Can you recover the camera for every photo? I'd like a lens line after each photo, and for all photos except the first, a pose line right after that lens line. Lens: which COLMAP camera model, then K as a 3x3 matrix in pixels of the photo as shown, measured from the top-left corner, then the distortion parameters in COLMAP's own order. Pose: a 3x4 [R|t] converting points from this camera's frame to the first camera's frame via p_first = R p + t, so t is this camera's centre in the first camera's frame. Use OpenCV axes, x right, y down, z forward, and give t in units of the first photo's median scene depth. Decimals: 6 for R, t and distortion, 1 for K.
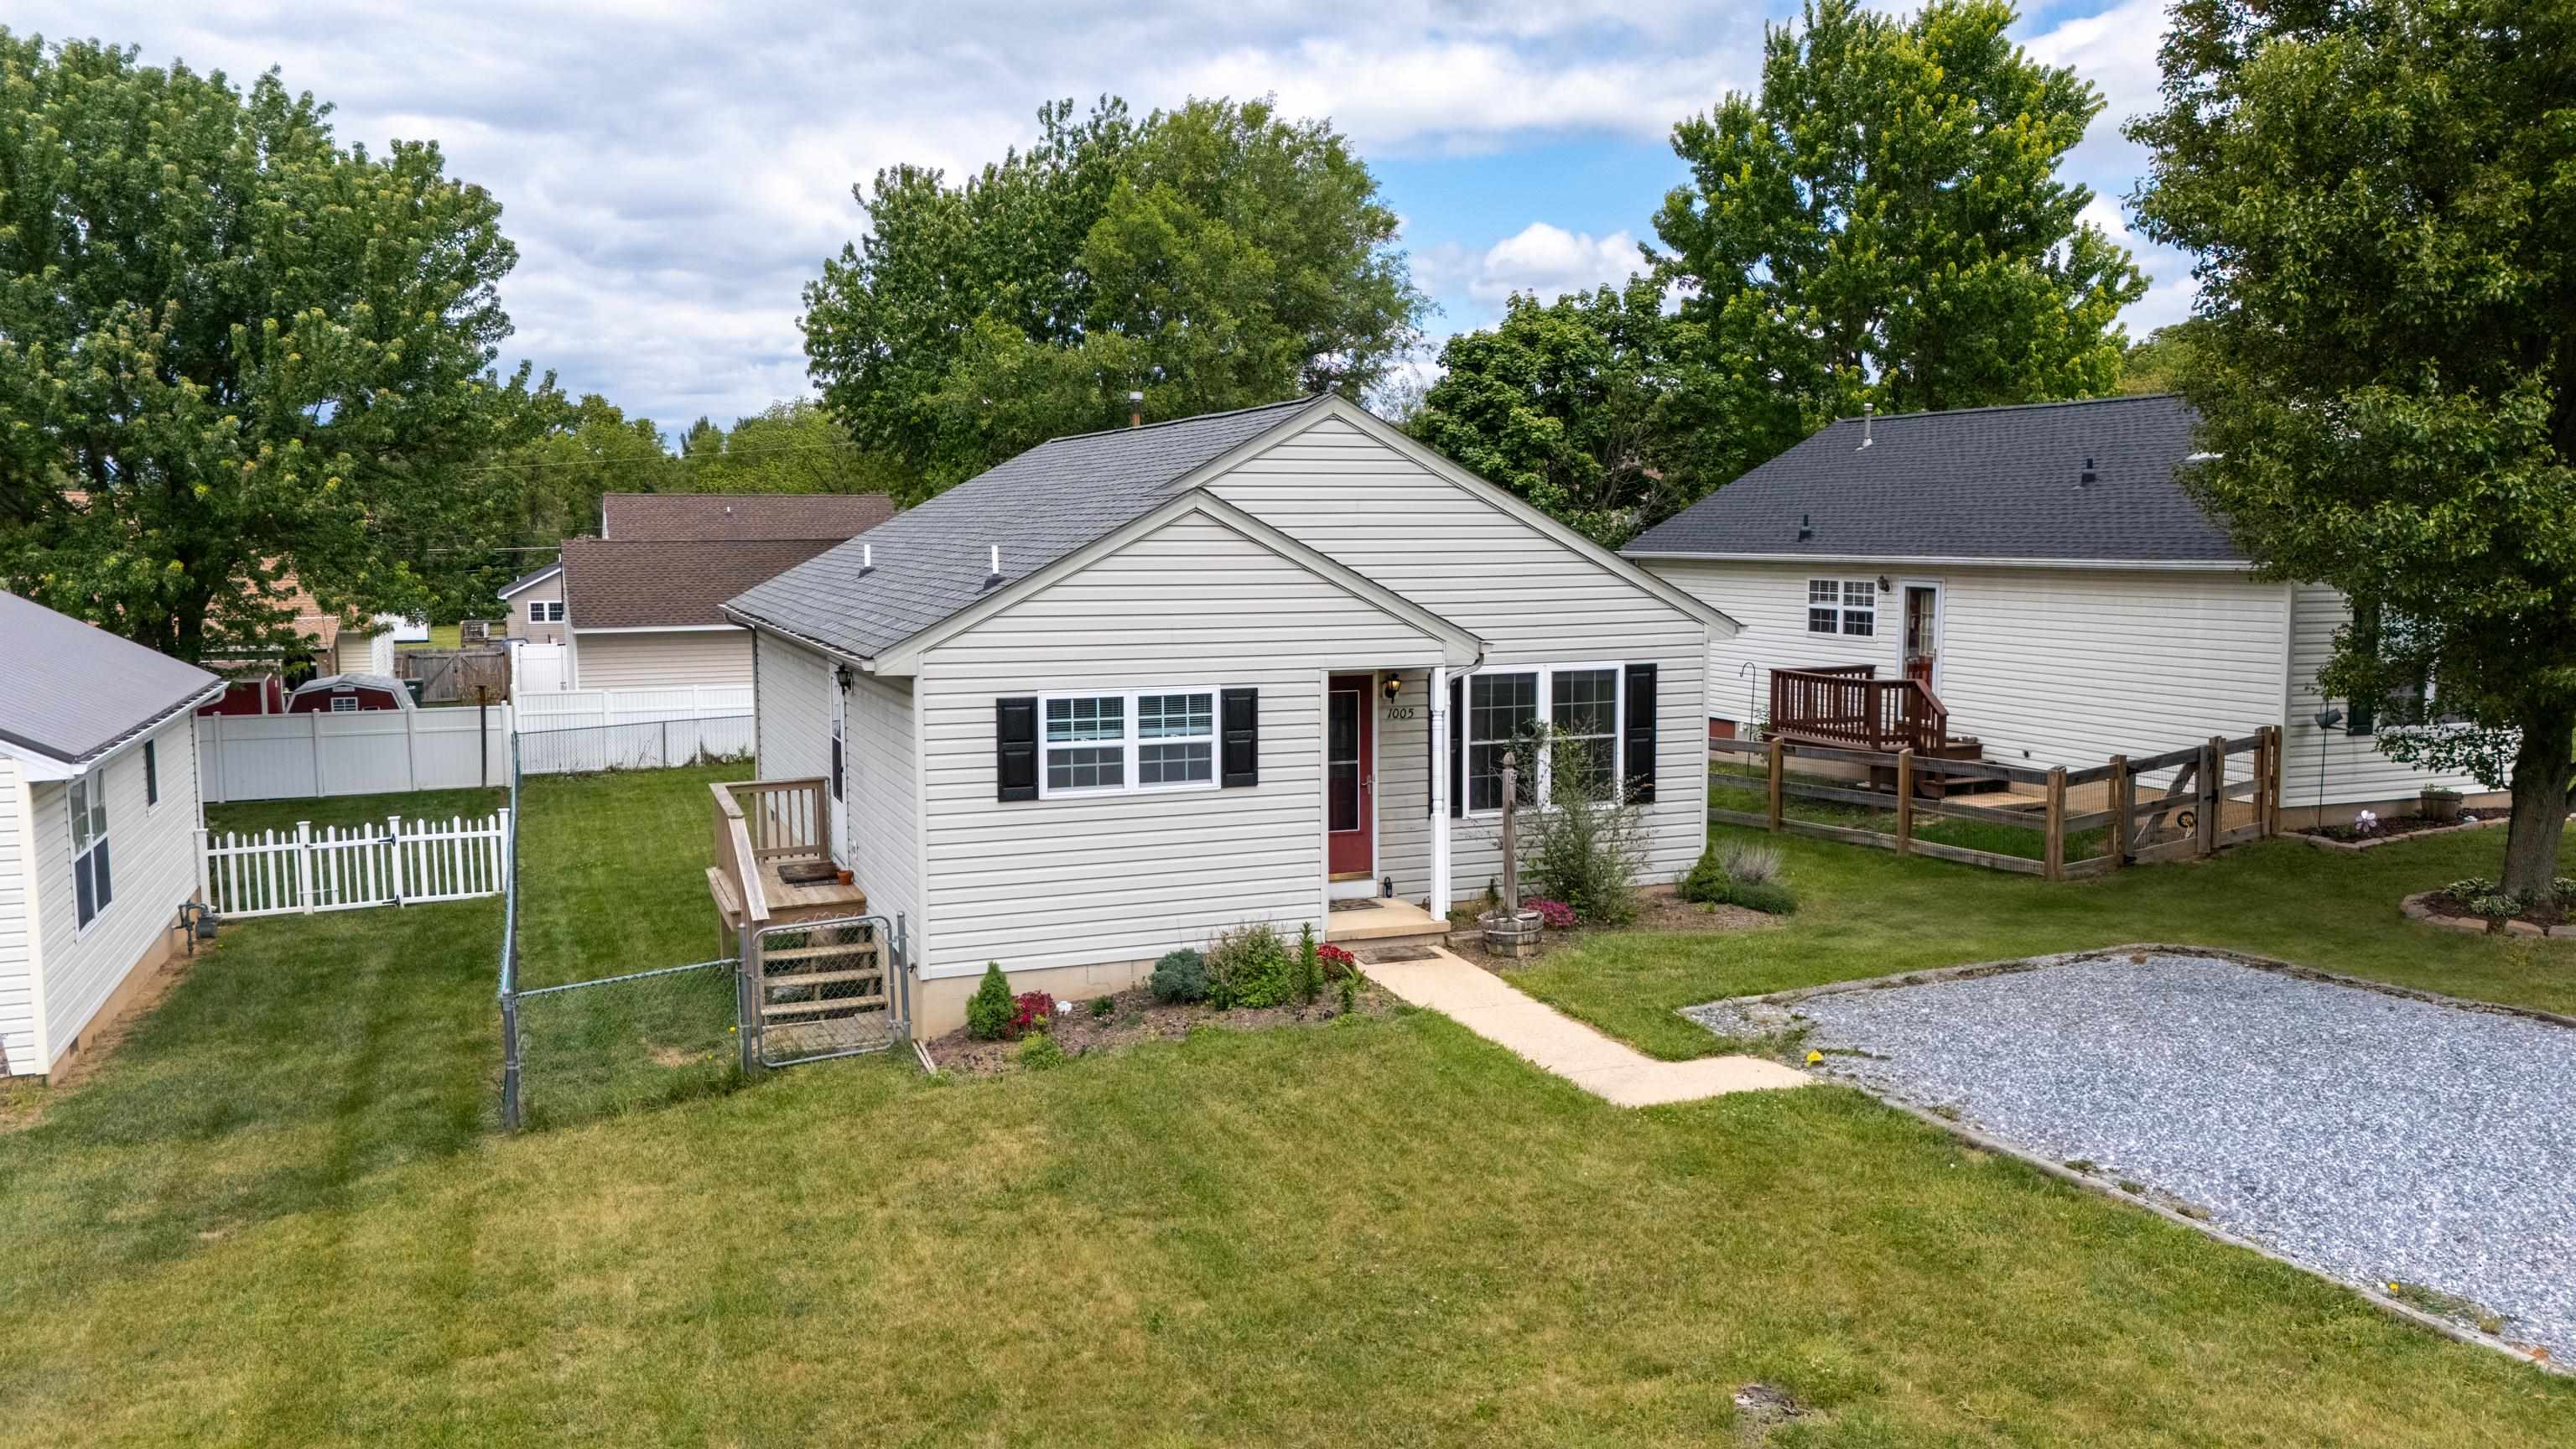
lens RADIAL K [[1888.4, 0, 1287.5], [0, 1888.4, 730.5], [0, 0, 1]] dist [0.085889, -0.088186]
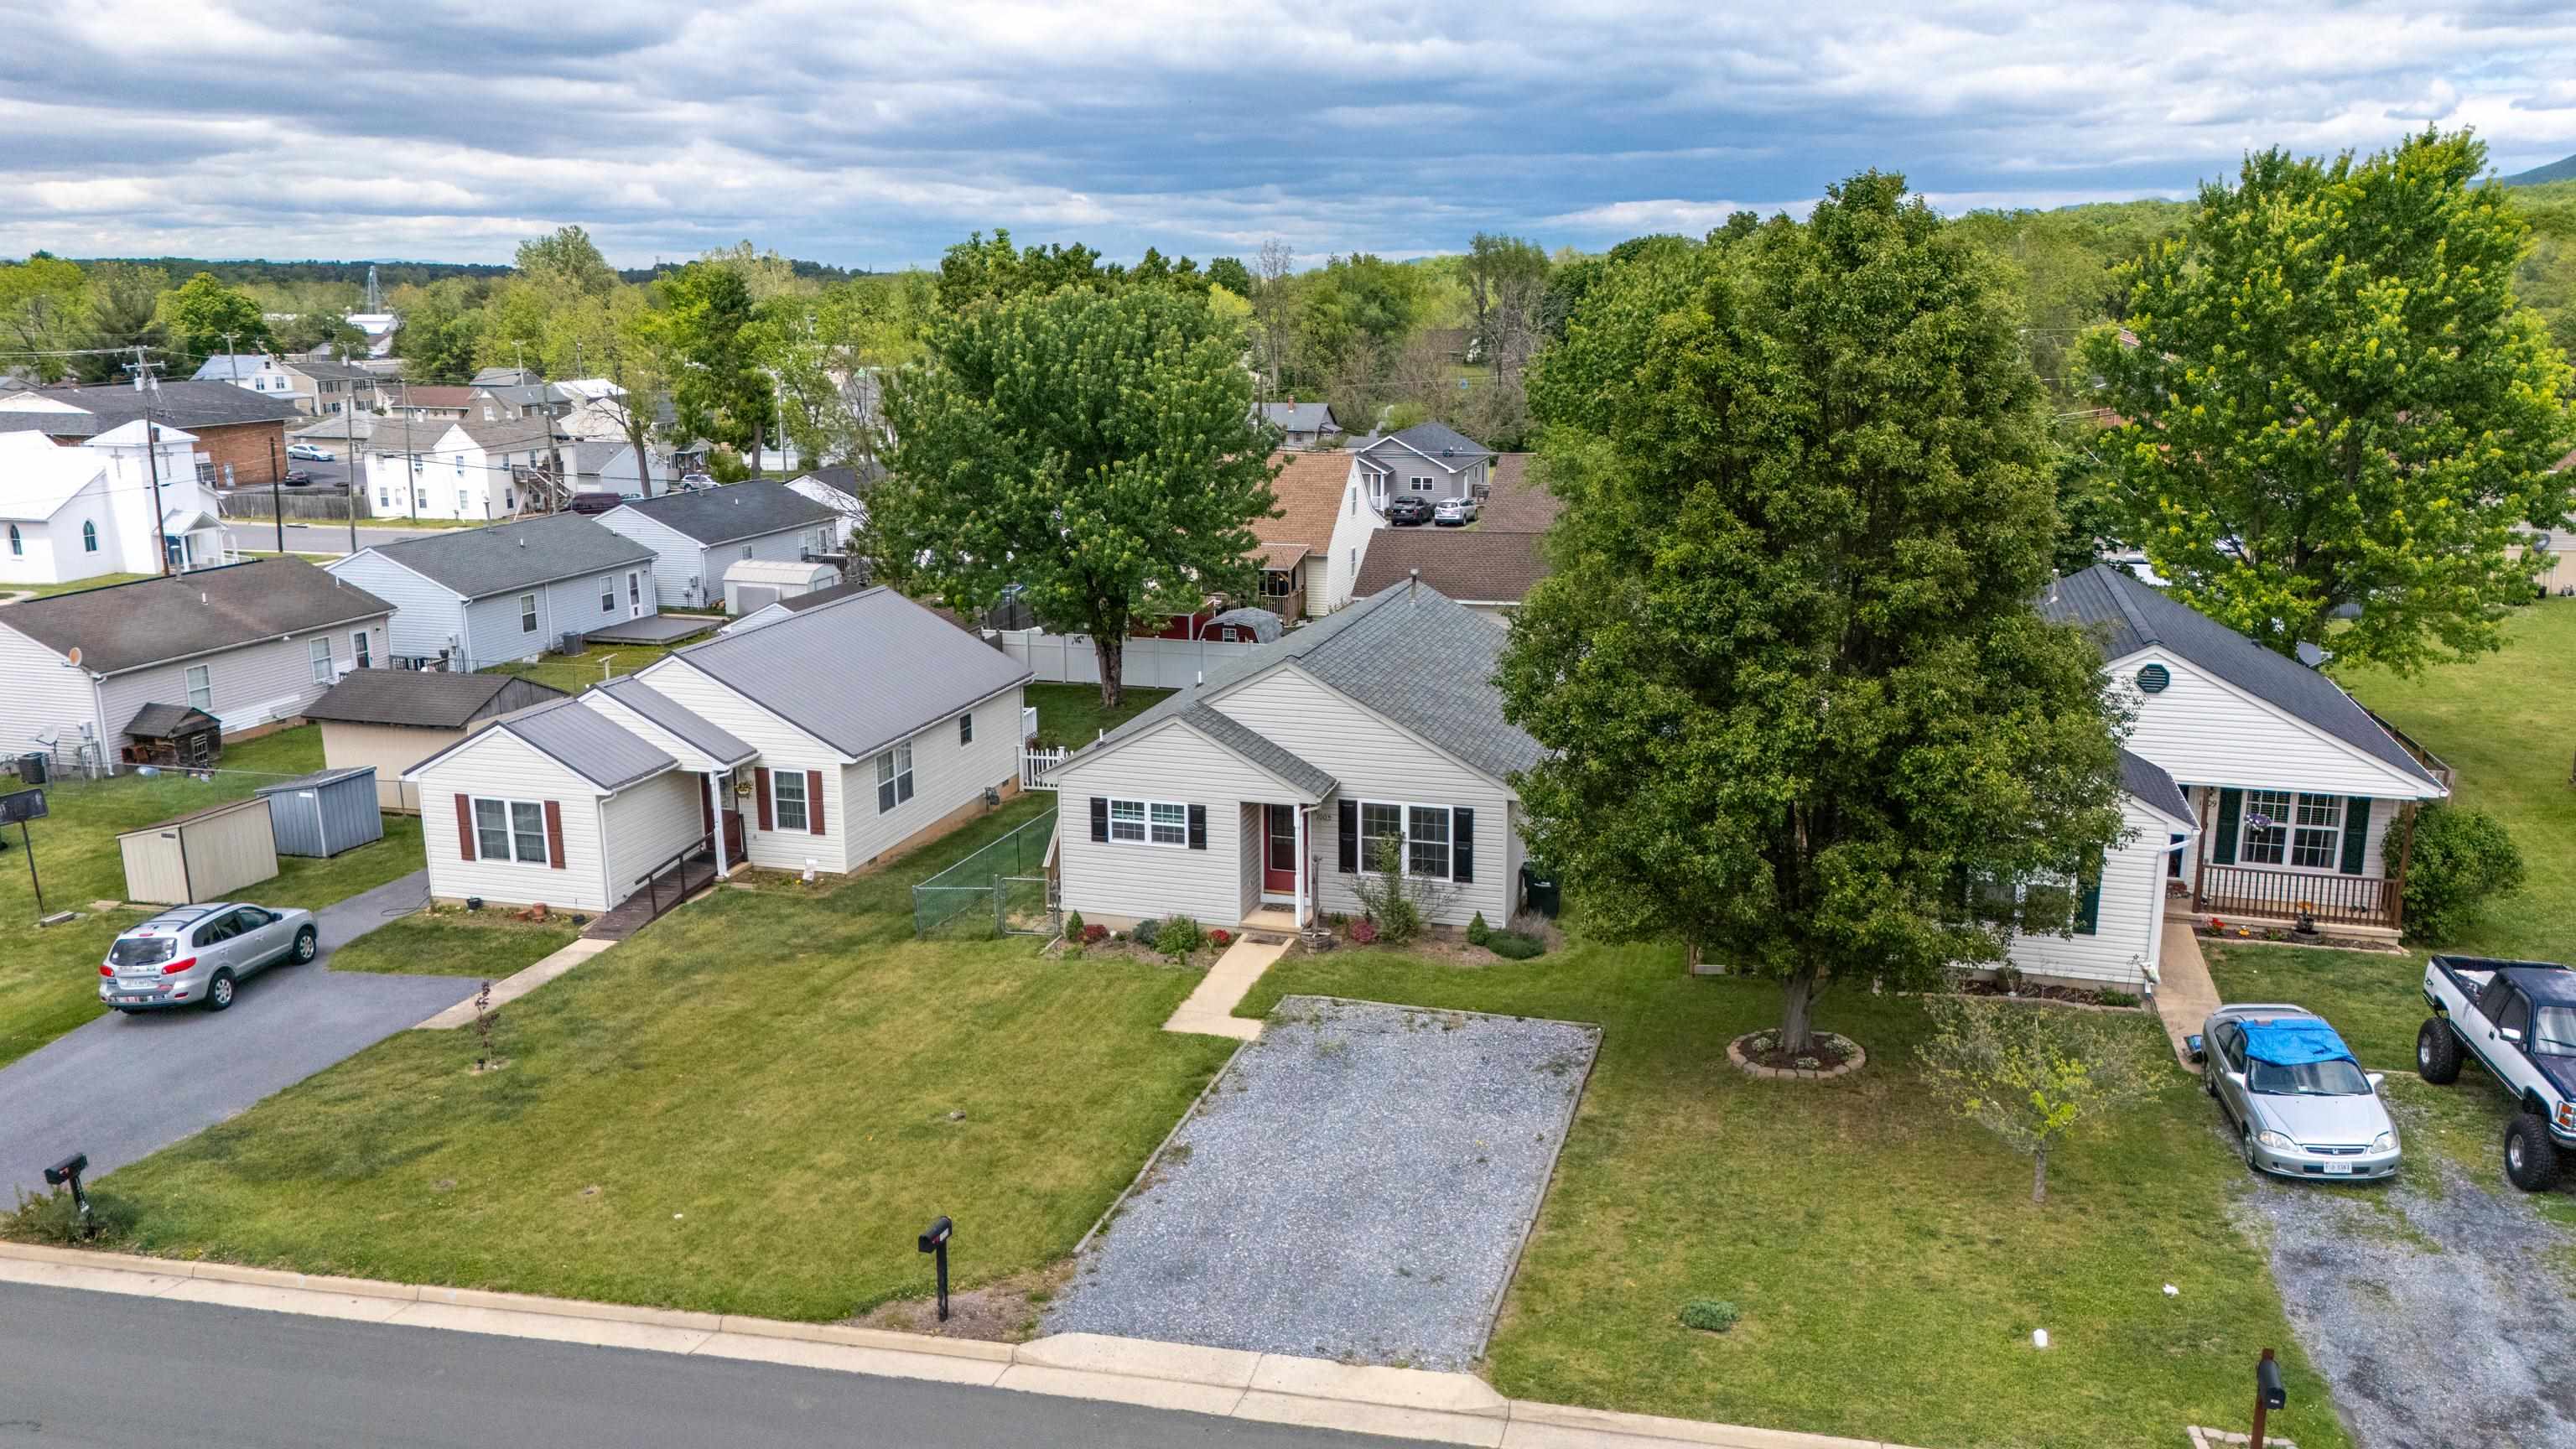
lens RADIAL K [[1888.4, 0, 1287.5], [0, 1888.4, 730.5], [0, 0, 1]] dist [0.085889, -0.088186]
pose [[0.781605, 0.142266, -0.607333, 1.372664], [-0.063937, 0.986788, 0.148869, -0.440118], [0.620488, -0.077526, 0.780374, -0.614985]]
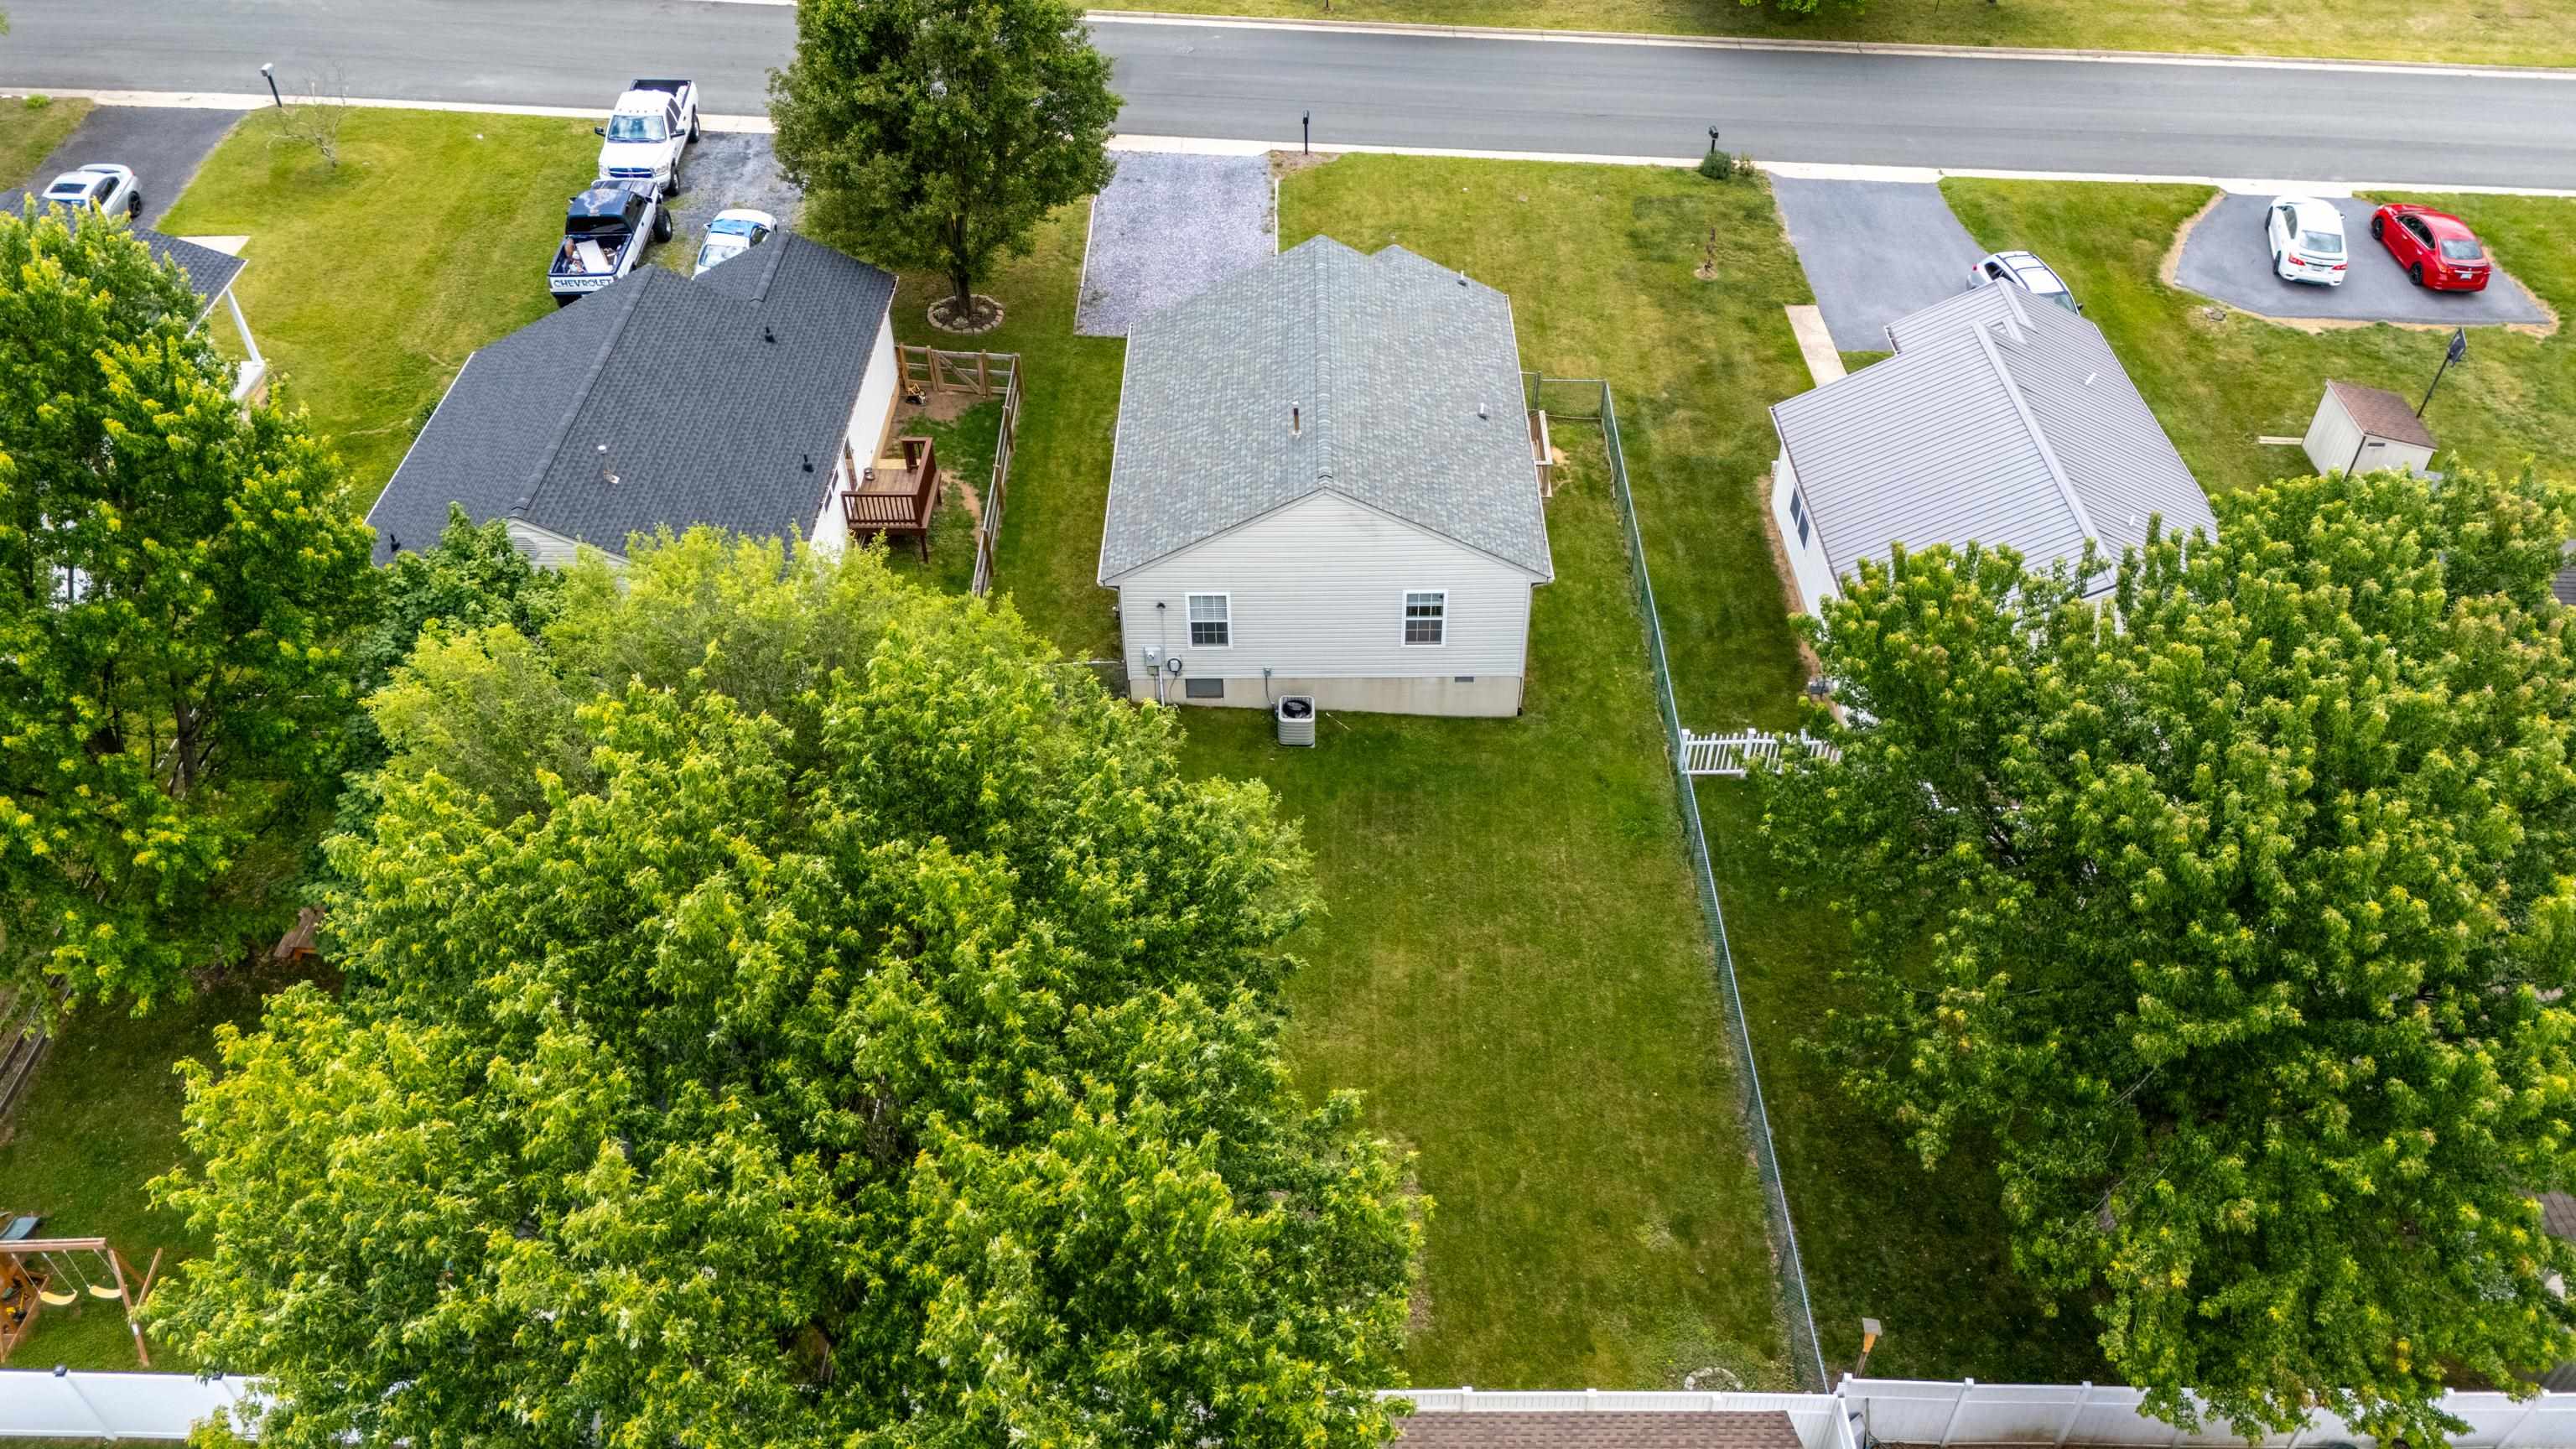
lens RADIAL K [[1897.3, 0, 1283.2], [0, 1897.3, 727.3], [0, 0, 1]] dist [0.061520, -0.038006]
pose [[-0.926399, -0.240610, 0.289640, -0.902905], [0.053923, 0.676509, 0.734458, -1.758395], [-0.372662, 0.696019, -0.613743, 3.338403]]
